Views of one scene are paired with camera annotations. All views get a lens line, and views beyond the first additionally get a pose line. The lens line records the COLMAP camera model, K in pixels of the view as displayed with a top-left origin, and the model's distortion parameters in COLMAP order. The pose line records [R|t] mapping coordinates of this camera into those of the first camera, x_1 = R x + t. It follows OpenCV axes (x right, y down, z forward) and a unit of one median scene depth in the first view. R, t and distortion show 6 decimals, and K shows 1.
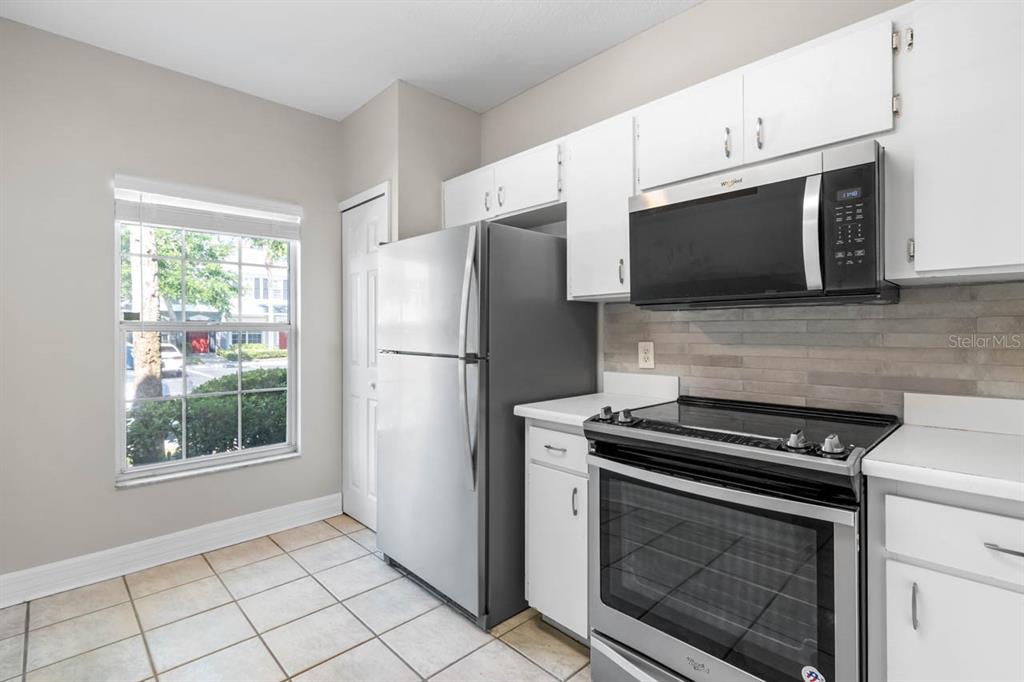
lens RADIAL K [[487.1, 0, 486.3], [0, 487.1, 326.9], [0, 0, 1]] dist [0.003873, -0.002292]
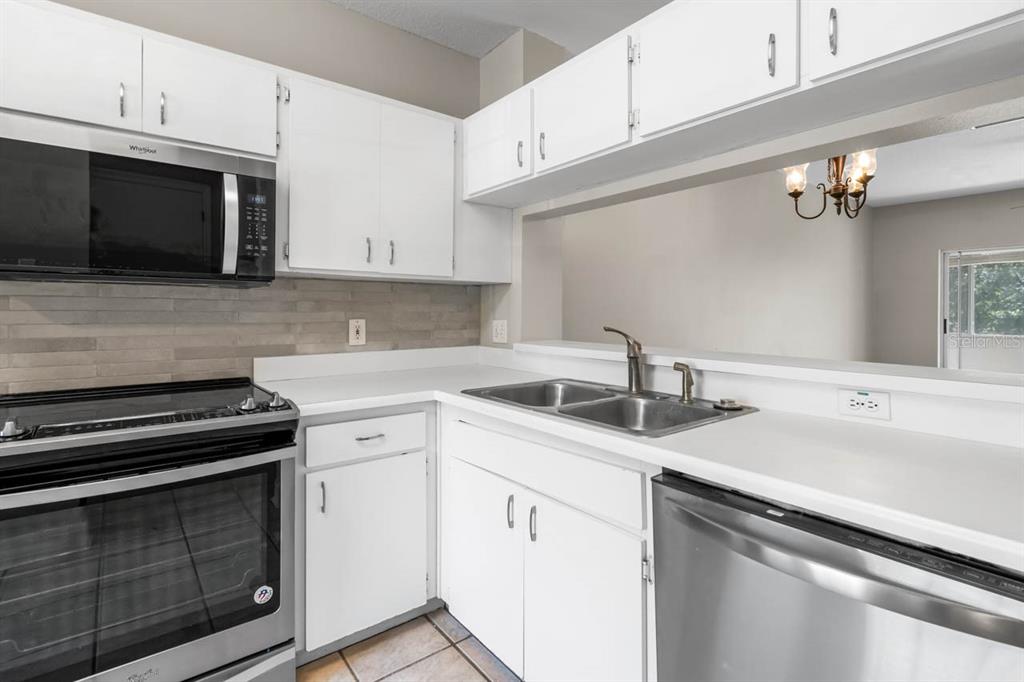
lens RADIAL K [[487.1, 0, 497.2], [0, 487.1, 311.7], [0, 0, 1]] dist [0.003873, -0.002292]
pose [[0.087834, 0.004173, 0.996126, -0.338531], [-0.015076, 0.999882, -0.002859, 0.005830], [-0.996021, -0.014767, 0.087887, 0.222303]]
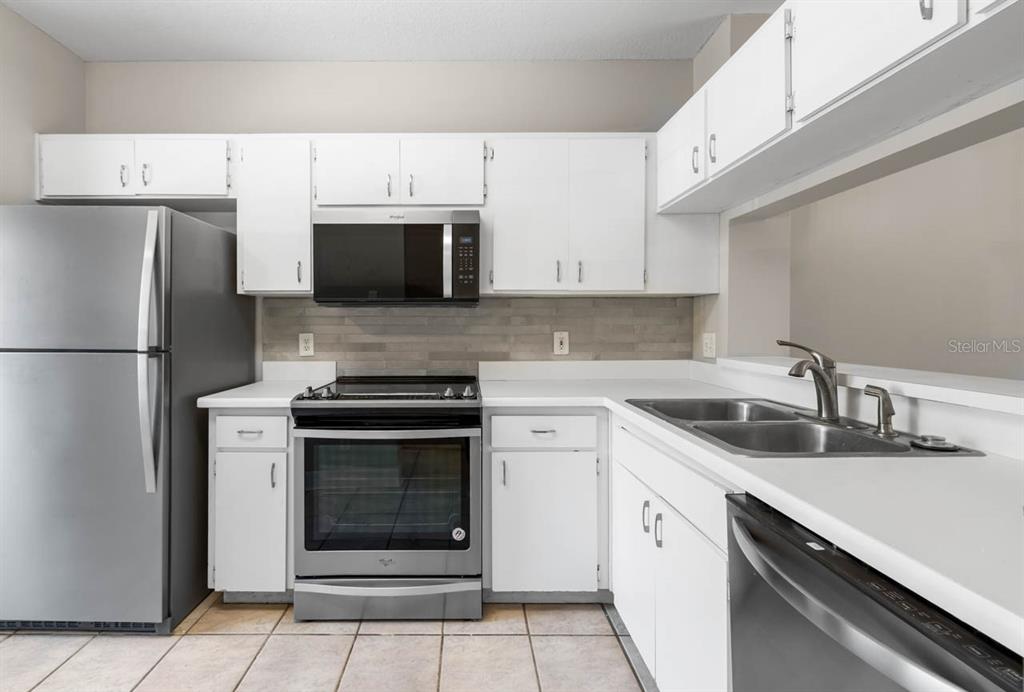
lens RADIAL K [[492.0, 0, 463.0], [0, 492.0, 327.6], [0, 0, 1]] dist [0.000158, -0.001026]
pose [[0.682573, -0.000226, 0.730817, -0.365732], [-0.008905, 0.999923, 0.008627, 0.005200], [-0.730763, -0.012396, 0.682519, -0.092351]]
